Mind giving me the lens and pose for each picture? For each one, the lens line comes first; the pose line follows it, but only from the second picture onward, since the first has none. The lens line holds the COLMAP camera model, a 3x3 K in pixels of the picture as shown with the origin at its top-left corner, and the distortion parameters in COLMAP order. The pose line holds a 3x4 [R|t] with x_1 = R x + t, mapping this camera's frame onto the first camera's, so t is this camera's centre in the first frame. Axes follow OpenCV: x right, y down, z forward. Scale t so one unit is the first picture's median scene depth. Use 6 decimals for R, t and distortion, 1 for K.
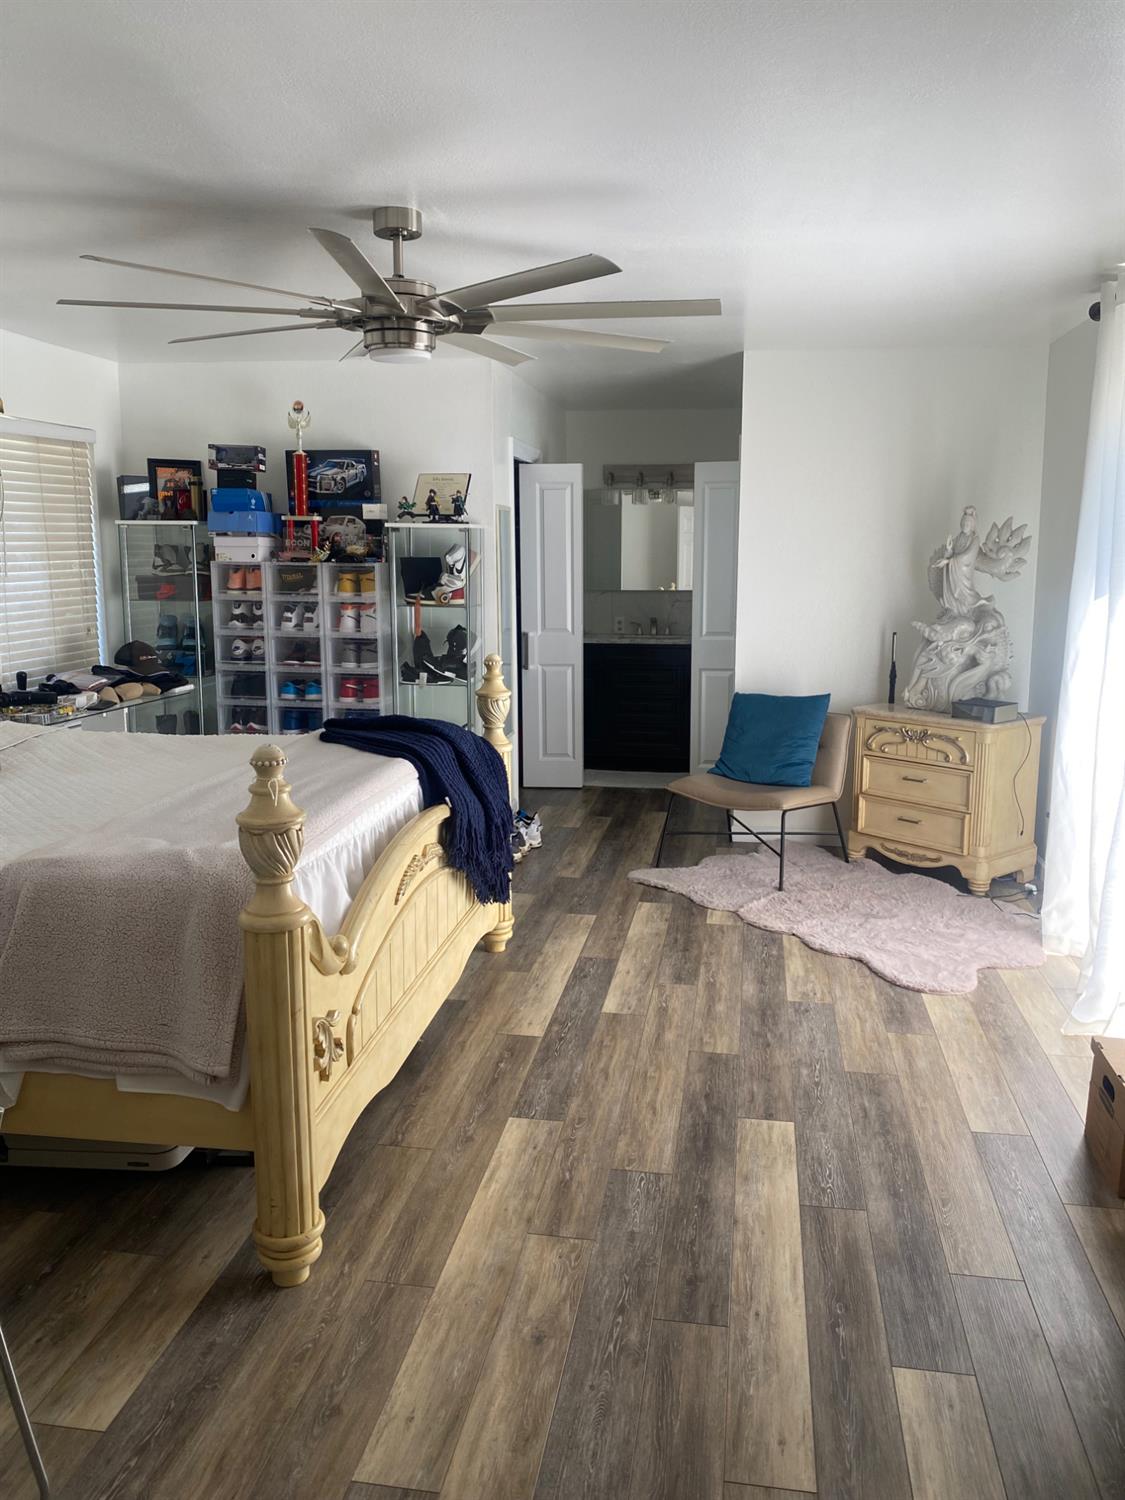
lens RADIAL K [[1169.1, 0, 533.0], [0, 1169.1, 748.8], [0, 0, 1]] dist [0.131418, -0.440020]
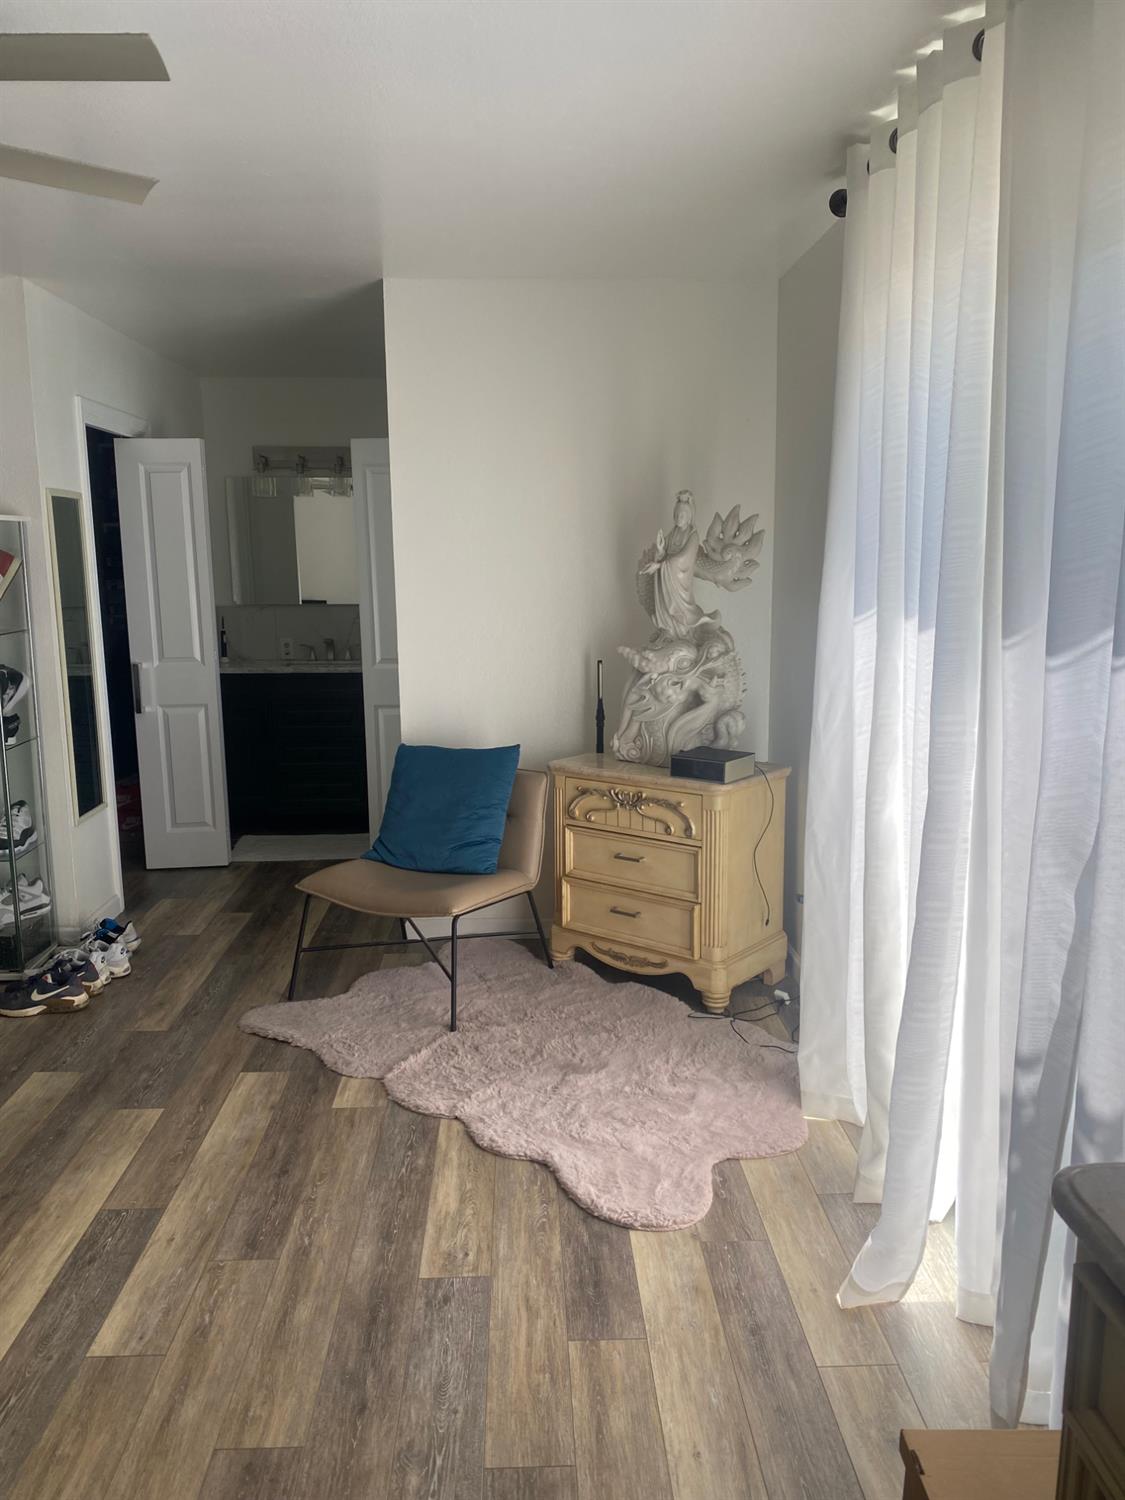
lens RADIAL K [[1112.1, 0, 562.5], [0, 1112.1, 750.0], [0, 0, 1]] dist [0.094660, -0.207365]
pose [[0.977255, -0.040884, 0.208087, 0.143621], [0.040911, 0.999154, 0.004174, -0.048874], [-0.208082, 0.004434, 0.978101, 0.331084]]
